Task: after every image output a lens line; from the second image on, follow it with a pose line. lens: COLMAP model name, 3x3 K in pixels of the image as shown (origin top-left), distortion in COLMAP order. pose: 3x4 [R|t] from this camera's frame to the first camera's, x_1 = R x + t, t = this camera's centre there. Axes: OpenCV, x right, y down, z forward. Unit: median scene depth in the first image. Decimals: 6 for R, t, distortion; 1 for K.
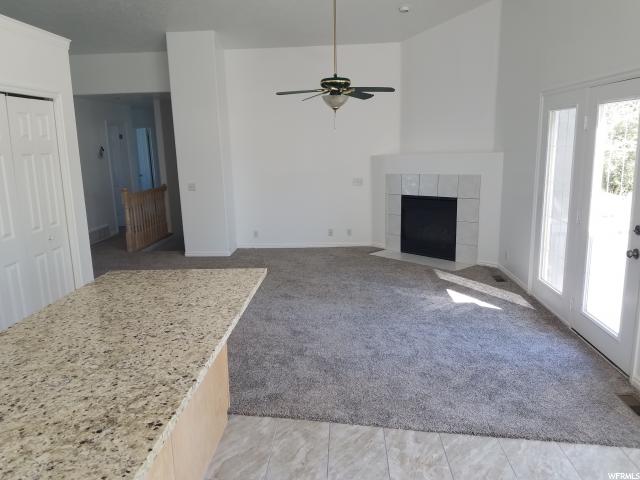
lens RADIAL K [[493.8, 0, 320.4], [0, 493.8, 225.7], [0, 0, 1]] dist [0.002744, -0.066217]
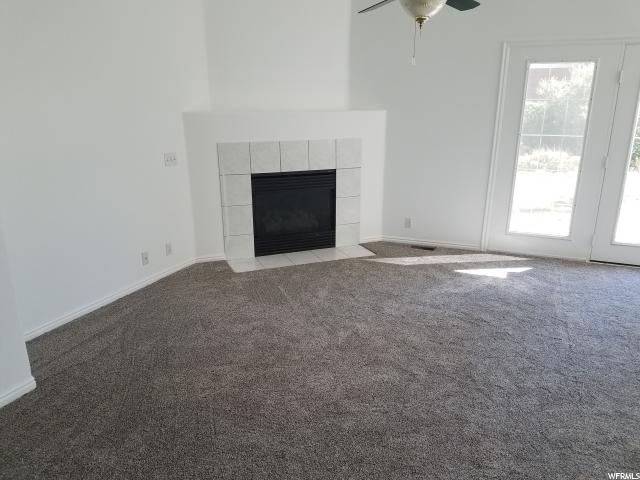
lens RADIAL K [[470.6, 0, 307.6], [0, 470.6, 241.6], [0, 0, 1]] dist [0.286478, -0.474219]
pose [[0.322500, -0.216256, 0.921535, -0.475457], [0.142956, 0.973513, 0.178425, -0.085569], [-0.935712, 0.074197, 0.344873, 0.785830]]
